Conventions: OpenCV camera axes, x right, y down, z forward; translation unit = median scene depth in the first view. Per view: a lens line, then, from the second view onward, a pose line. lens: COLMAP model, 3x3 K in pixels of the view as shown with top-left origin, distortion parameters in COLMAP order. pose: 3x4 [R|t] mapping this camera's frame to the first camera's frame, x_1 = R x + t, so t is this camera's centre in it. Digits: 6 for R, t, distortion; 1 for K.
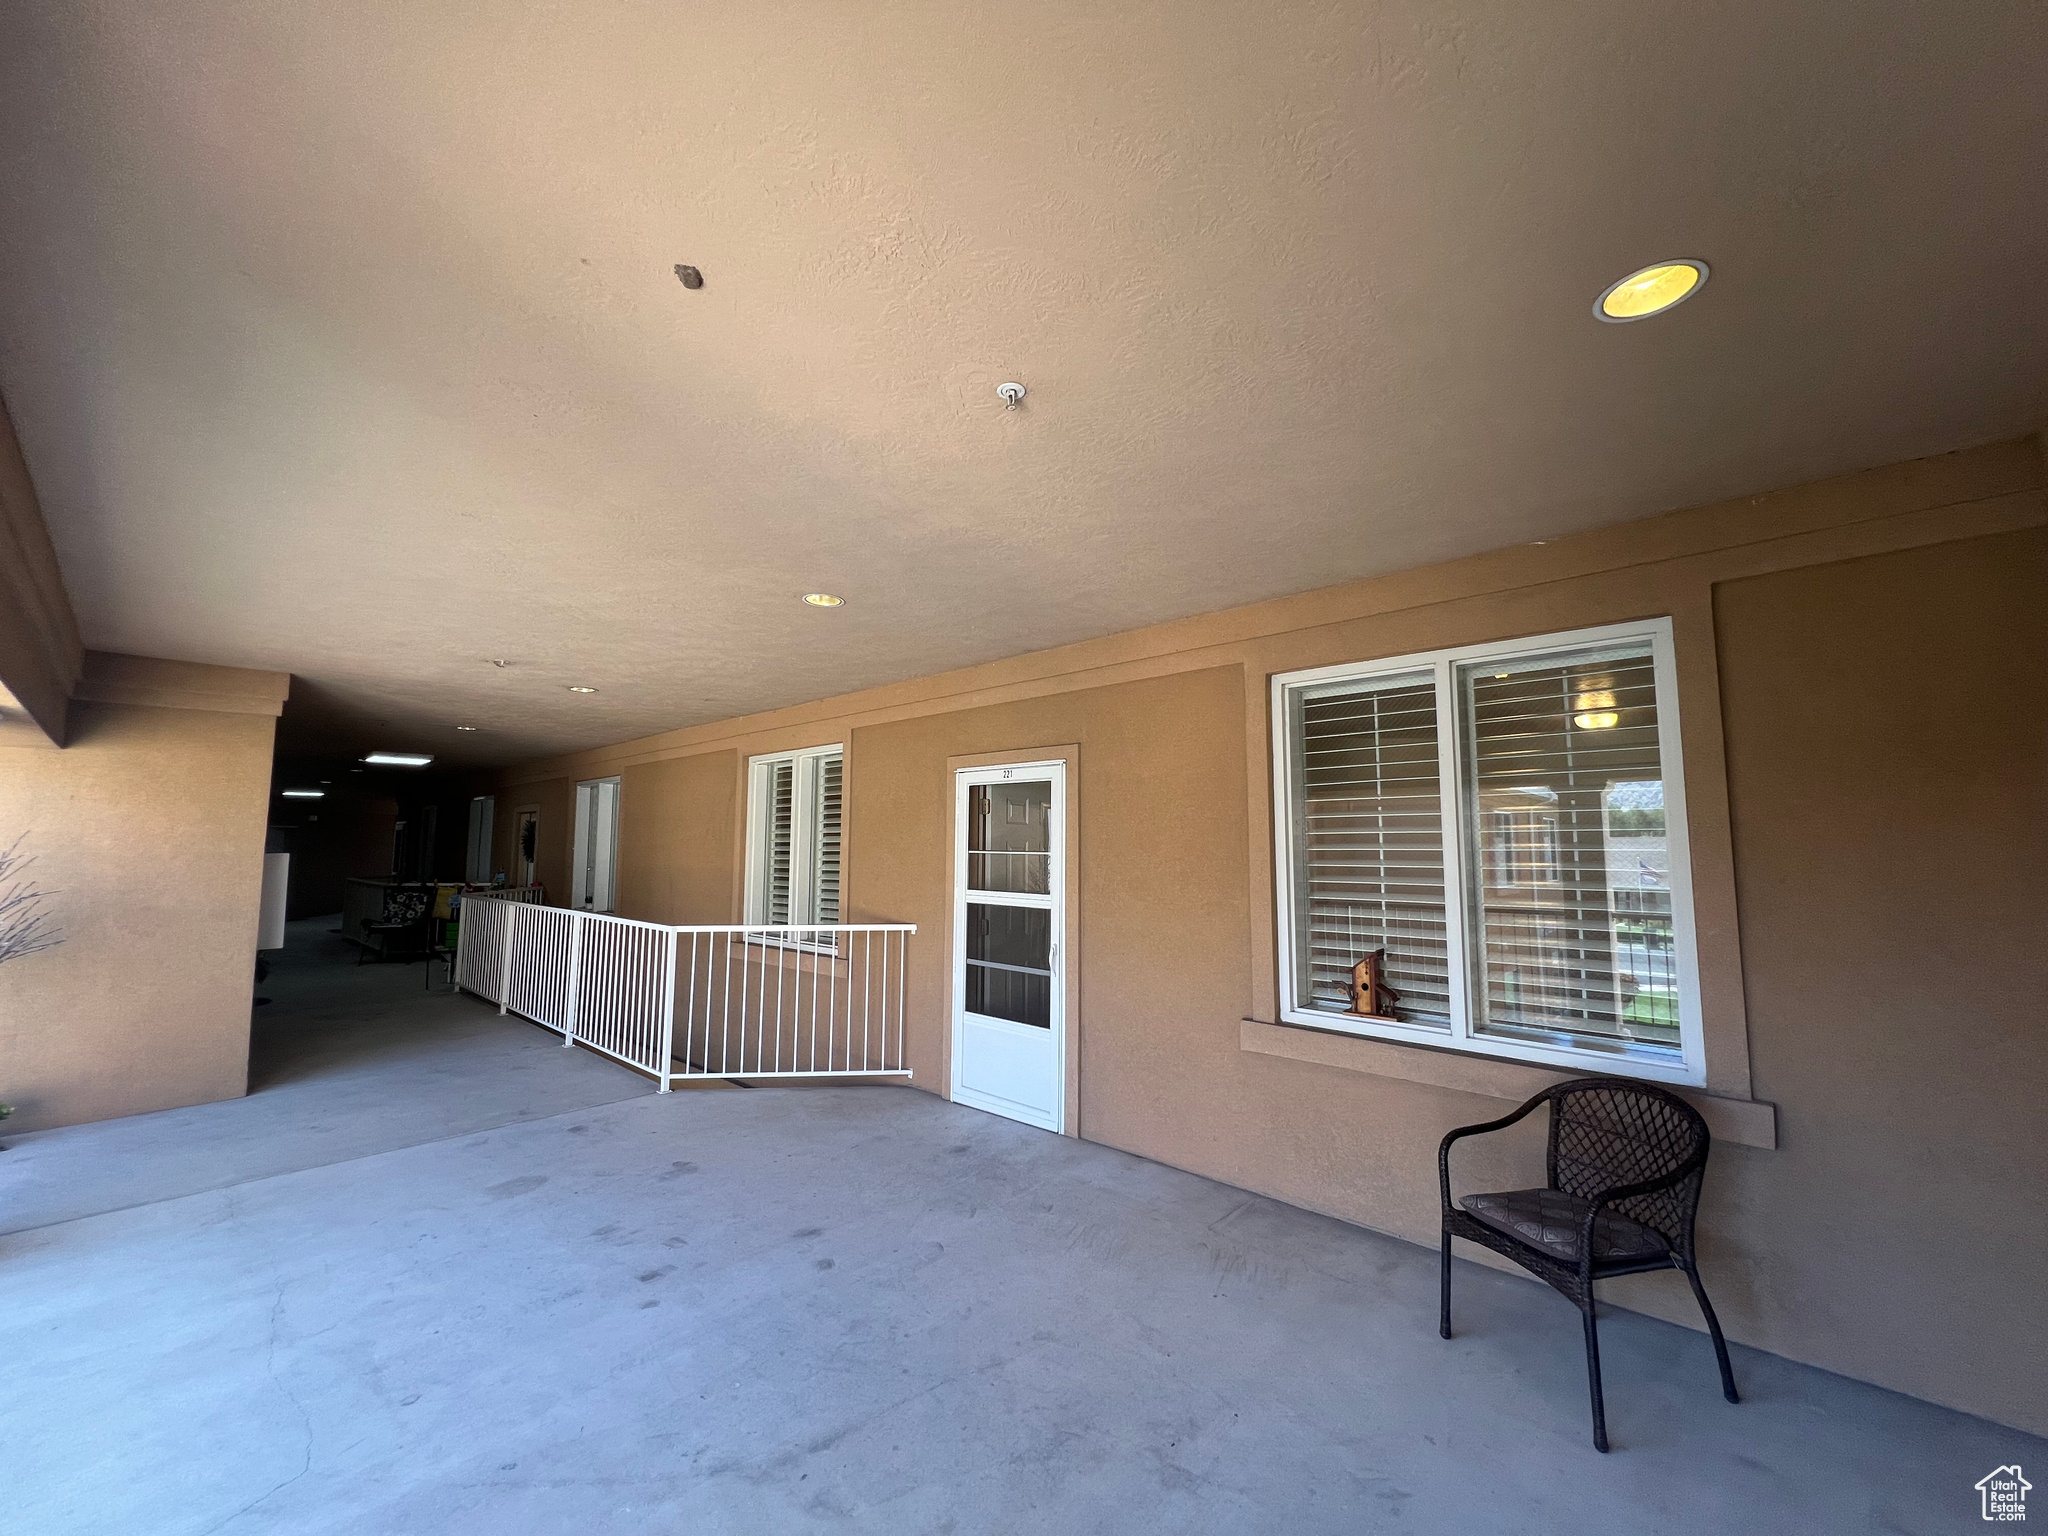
lens RADIAL K [[823.4, 0, 1025.4], [0, 823.4, 765.0], [0, 0, 1]] dist [0.000867, 0.000190]
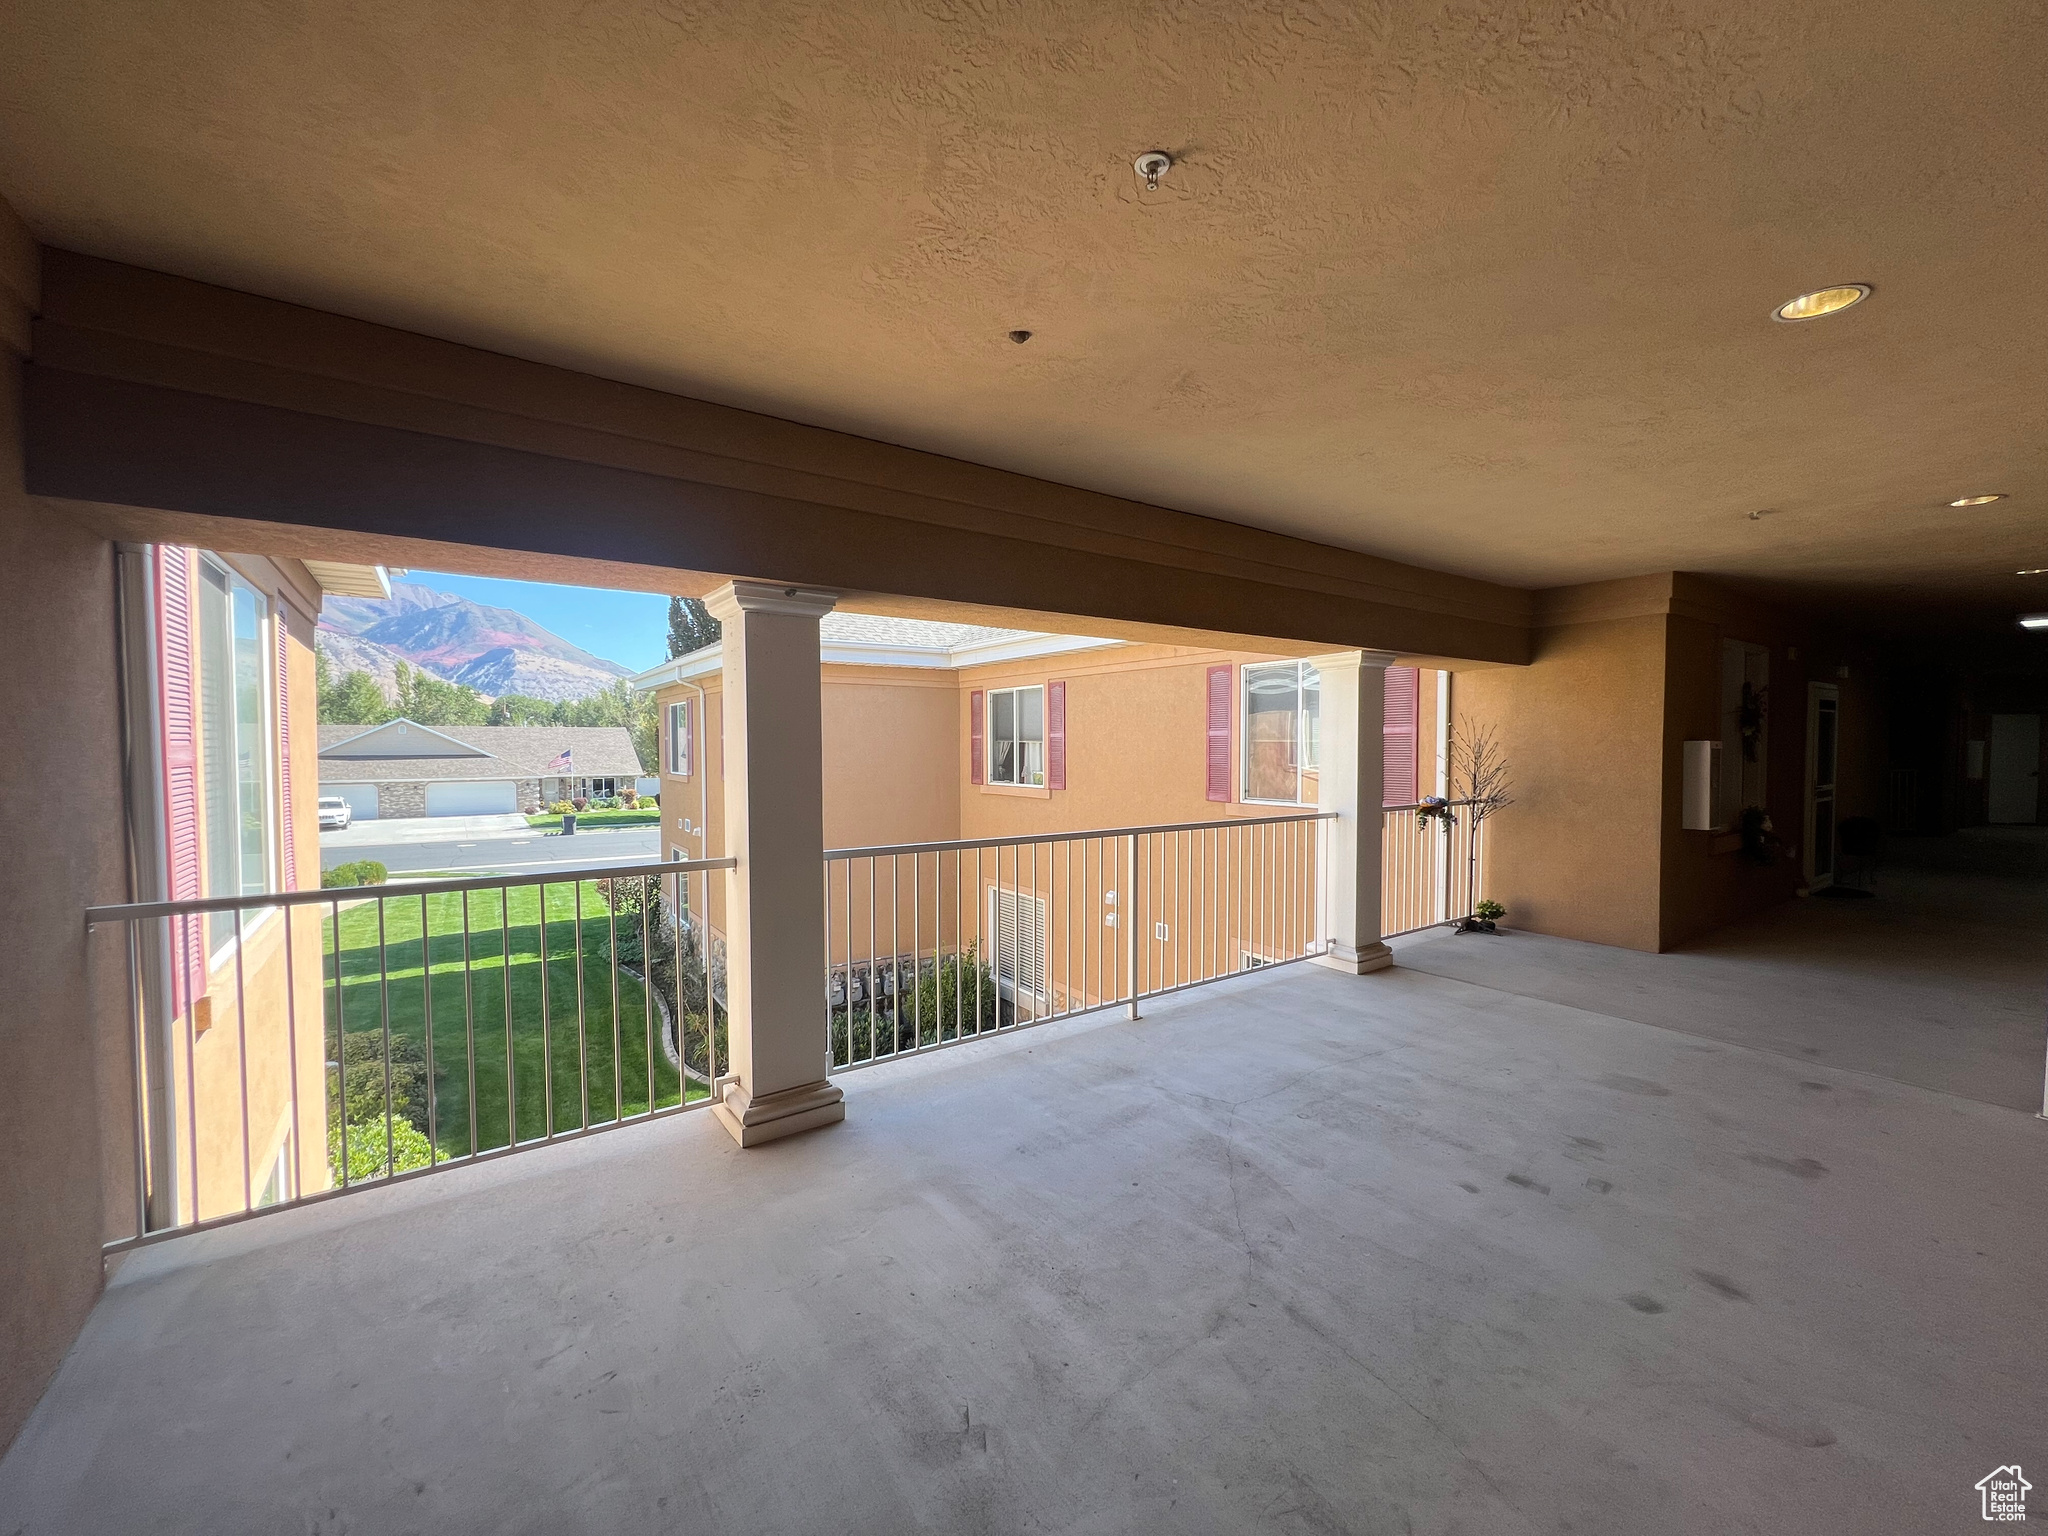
lens RADIAL K [[823.4, 0, 1024.7], [0, 823.4, 769.2], [0, 0, 1]] dist [0.000867, 0.000190]
pose [[-0.195155, 0.033449, -0.980202, 0.482401], [0.098026, 0.995079, 0.014440, 0.068660], [0.975861, -0.093267, -0.197474, 0.575479]]
